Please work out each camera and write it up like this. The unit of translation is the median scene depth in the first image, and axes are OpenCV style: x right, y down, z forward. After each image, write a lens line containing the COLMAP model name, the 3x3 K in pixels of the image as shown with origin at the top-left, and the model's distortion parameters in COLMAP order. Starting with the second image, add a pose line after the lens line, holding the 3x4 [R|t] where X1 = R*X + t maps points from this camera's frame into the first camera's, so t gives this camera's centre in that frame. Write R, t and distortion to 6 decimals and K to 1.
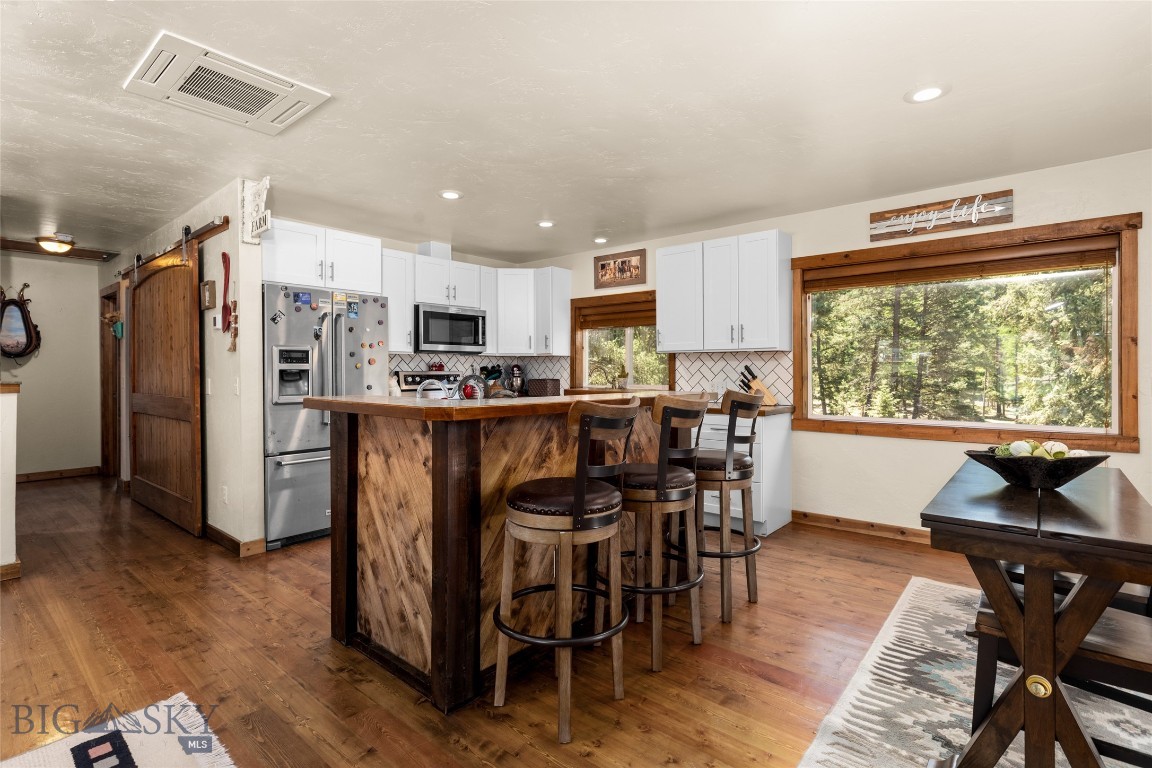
lens RADIAL K [[554.2, 0, 577.5], [0, 554.2, 370.1], [0, 0, 1]] dist [0.000865, -0.000148]
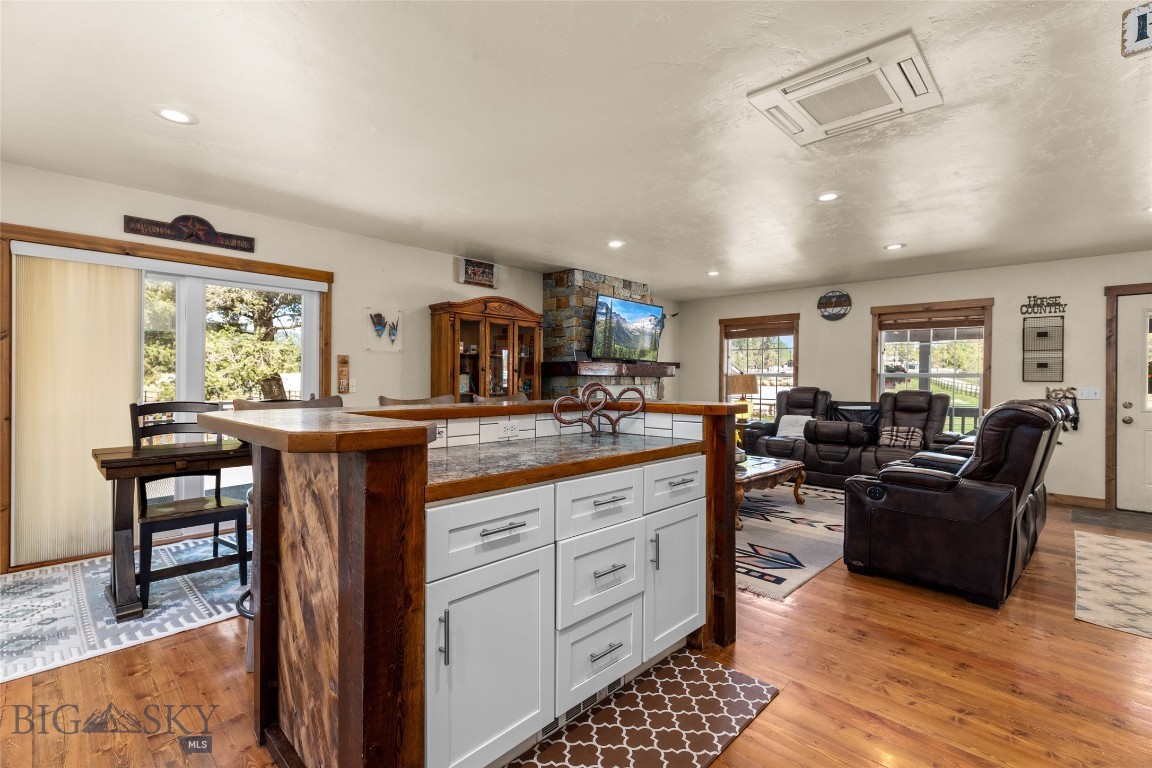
lens RADIAL K [[521.4, 0, 571.3], [0, 521.4, 382.6], [0, 0, 1]] dist [0.004362, -0.000312]
pose [[-0.997315, -0.009095, 0.072662, -0.100621], [-0.008637, 0.999941, 0.006617, 0.001381], [-0.072718, 0.005971, -0.997335, 0.944942]]
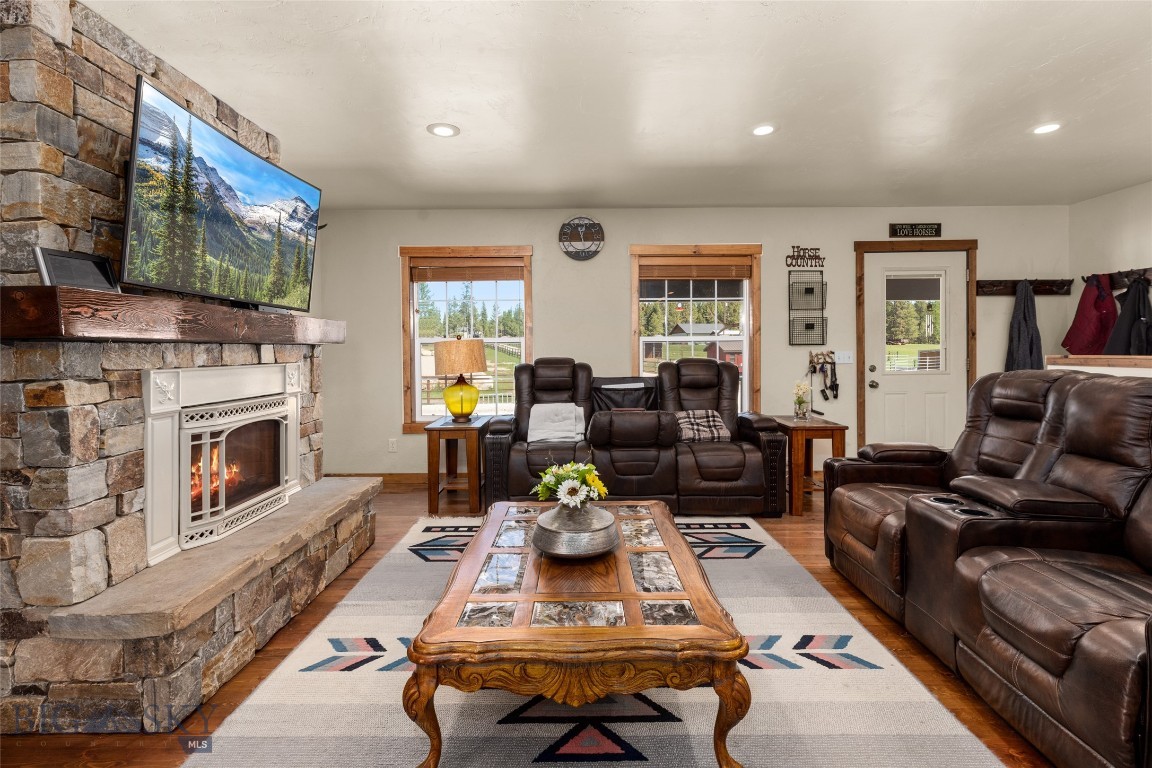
lens RADIAL K [[526.6, 0, 579.3], [0, 526.6, 360.2], [0, 0, 1]] dist [0.003647, 0.000119]
pose [[-0.764547, 0.020260, -0.644249, -0.067874], [0.008778, 0.999740, 0.021021, 0.001823], [0.644508, 0.010416, -0.764527, 0.286413]]
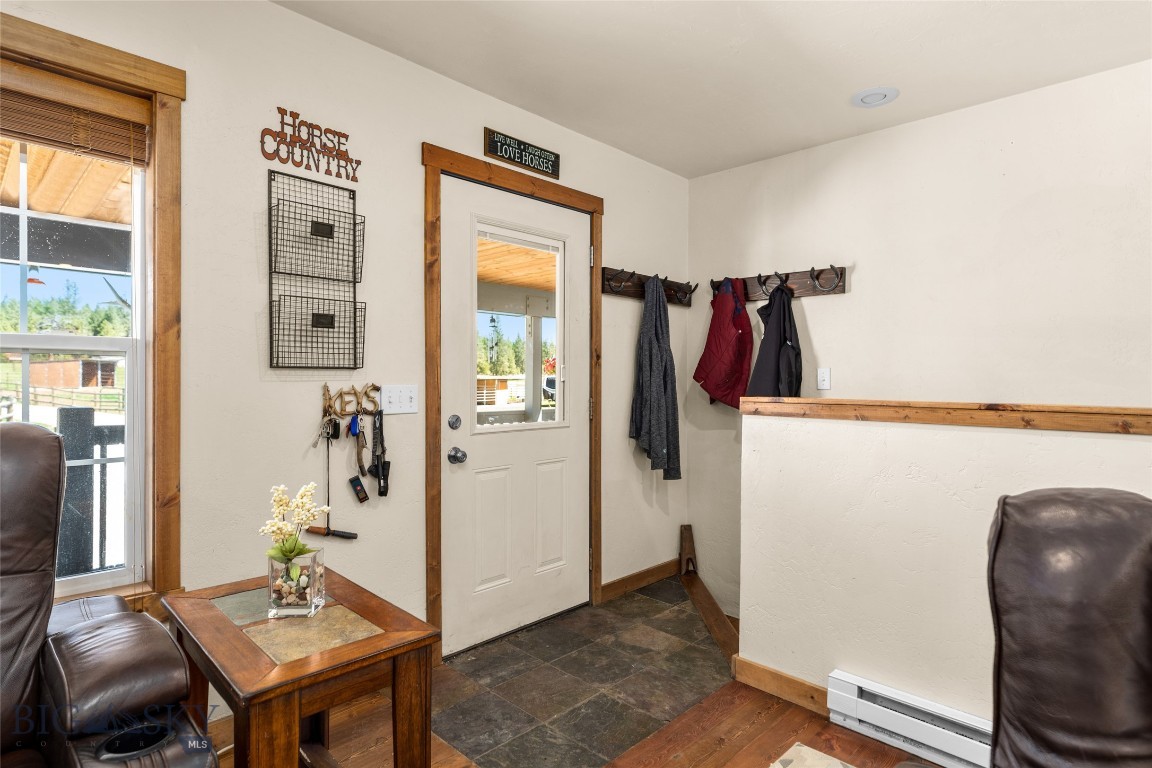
lens RADIAL K [[612.1, 0, 576.0], [0, 612.1, 384.0], [0, 0, 1]] dist [-0.001956, 0.000320]
pose [[-0.072148, 0.010792, -0.997336, -0.552620], [-0.009146, 0.999892, 0.011481, 0.002023], [0.997352, 0.009950, -0.072042, 0.050202]]
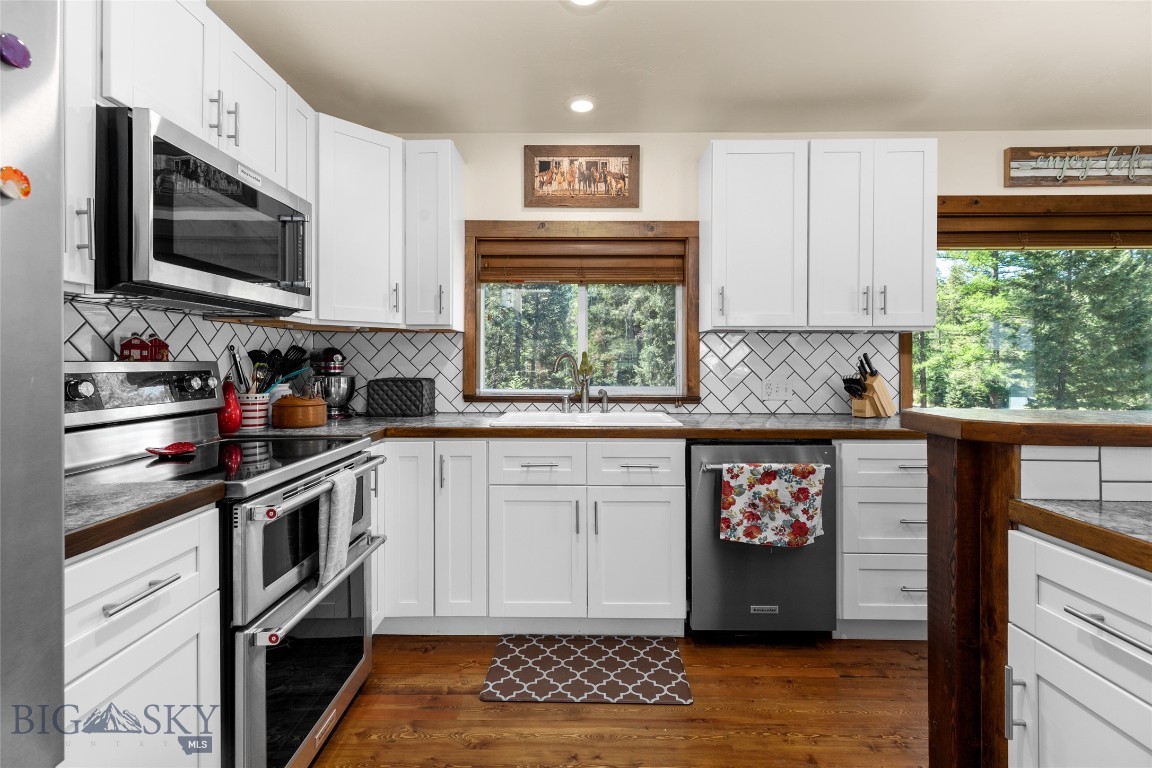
lens RADIAL K [[518.6, 0, 575.2], [0, 518.6, 359.0], [0, 0, 1]] dist [0.004711, 0.000301]
pose [[0.769683, 0.006681, 0.638391, -0.270438], [-0.003127, 0.999973, -0.006696, 0.001791], [-0.638418, 0.003157, 0.769683, 0.649230]]
